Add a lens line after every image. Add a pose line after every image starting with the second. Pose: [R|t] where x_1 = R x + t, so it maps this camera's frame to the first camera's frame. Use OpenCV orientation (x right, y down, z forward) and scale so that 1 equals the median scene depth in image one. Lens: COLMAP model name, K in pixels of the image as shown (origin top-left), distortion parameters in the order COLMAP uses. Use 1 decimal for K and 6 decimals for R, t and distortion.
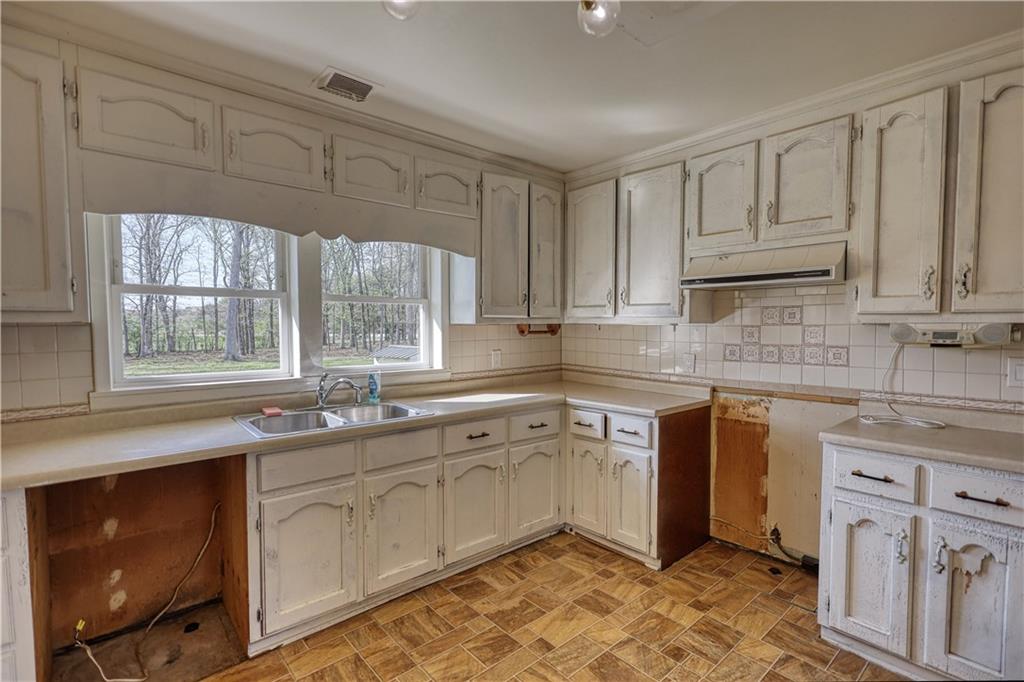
lens RADIAL K [[474.7, 0, 511.1], [0, 474.7, 342.9], [0, 0, 1]] dist [-0.001306, 0.000279]
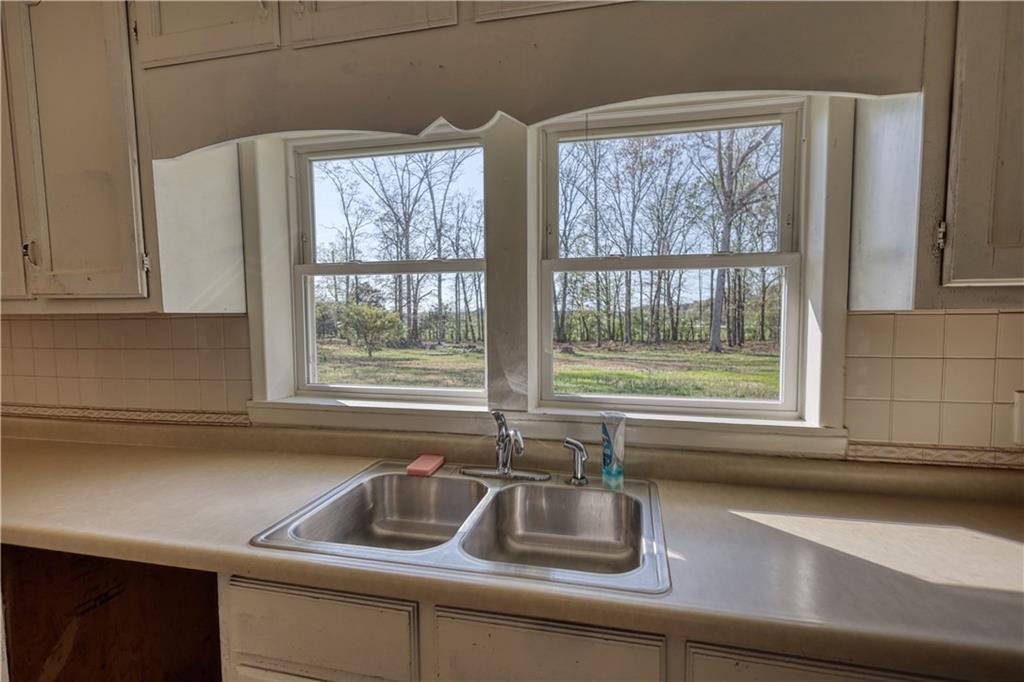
lens RADIAL K [[479.0, 0, 535.1], [0, 479.0, 352.3], [0, 0, 1]] dist [-0.000392, -0.000055]
pose [[0.593188, 0.057222, -0.803028, 0.034816], [-0.027806, 0.998332, 0.050599, -0.023607], [0.804584, -0.007686, 0.593790, 0.685430]]
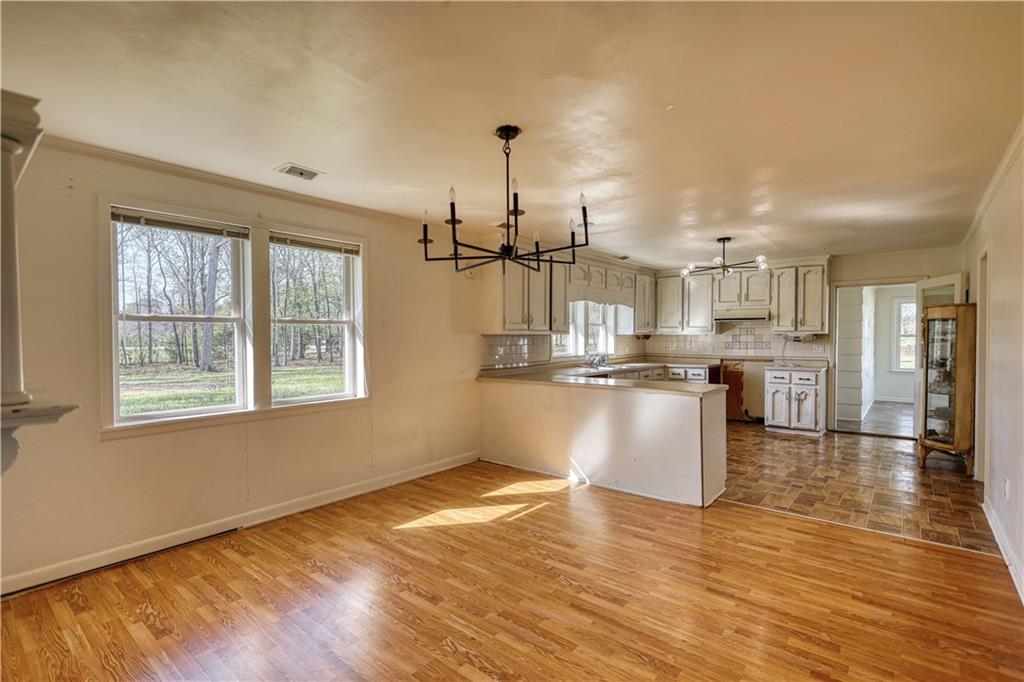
lens RADIAL K [[478.3, 0, 515.2], [0, 478.3, 342.5], [0, 0, 1]] dist [0.000013, 0.000182]
pose [[0.986699, -0.004231, 0.162500, -1.224614], [0.008268, 0.999674, -0.024171, 0.063305], [-0.162345, 0.025193, 0.986412, -1.537183]]
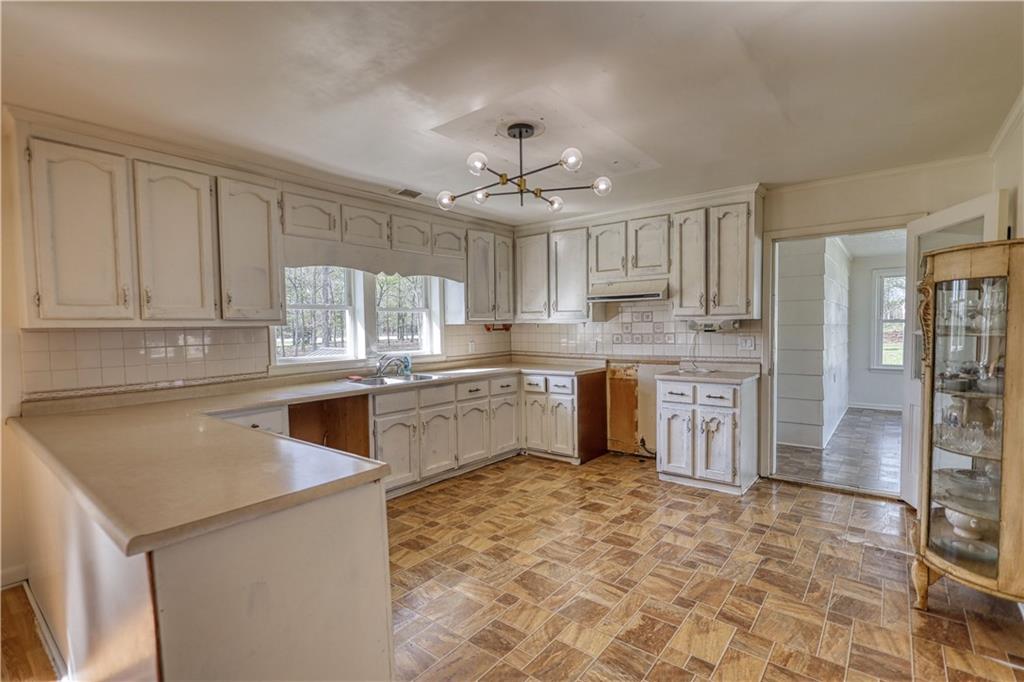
lens RADIAL K [[479.4, 0, 502.1], [0, 479.4, 340.1], [0, 0, 1]] dist [-0.003836, 0.000079]
pose [[0.986362, -0.019633, 0.163415, -0.240703], [0.021307, 0.999737, -0.008494, 0.033229], [-0.163205, 0.011860, 0.986521, -0.679731]]
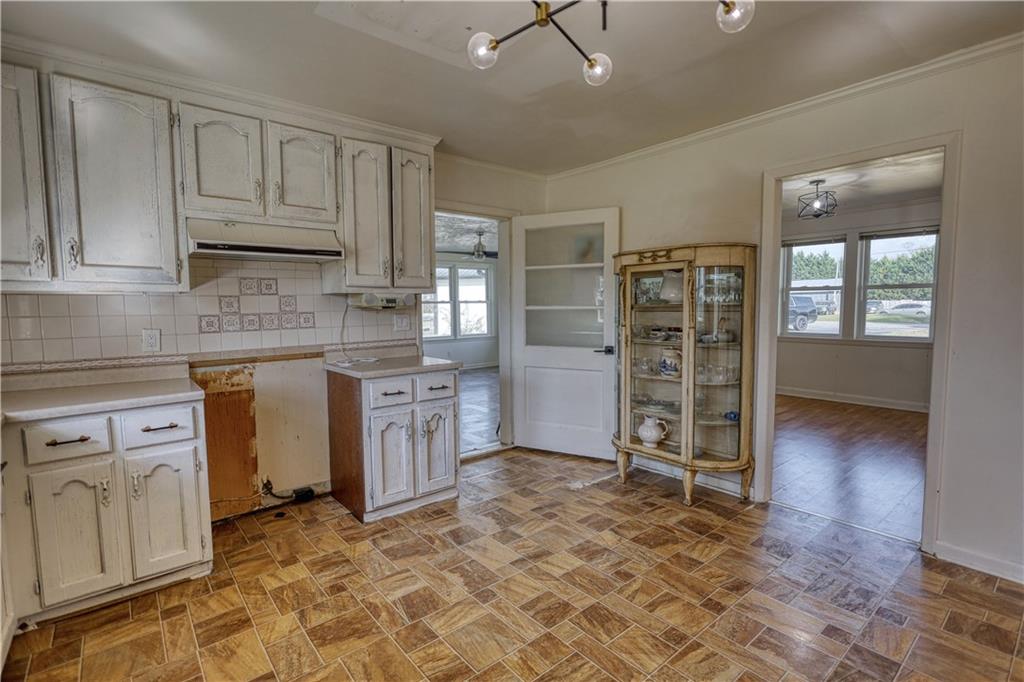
lens RADIAL K [[483.1, 0, 511.3], [0, 483.1, 337.6], [0, 0, 1]] dist [-0.000645, -0.000041]
pose [[0.030111, -0.068926, 0.997167, -0.529788], [0.048641, 0.996539, 0.067414, 0.012673], [-0.998362, 0.046474, 0.033359, 0.392360]]
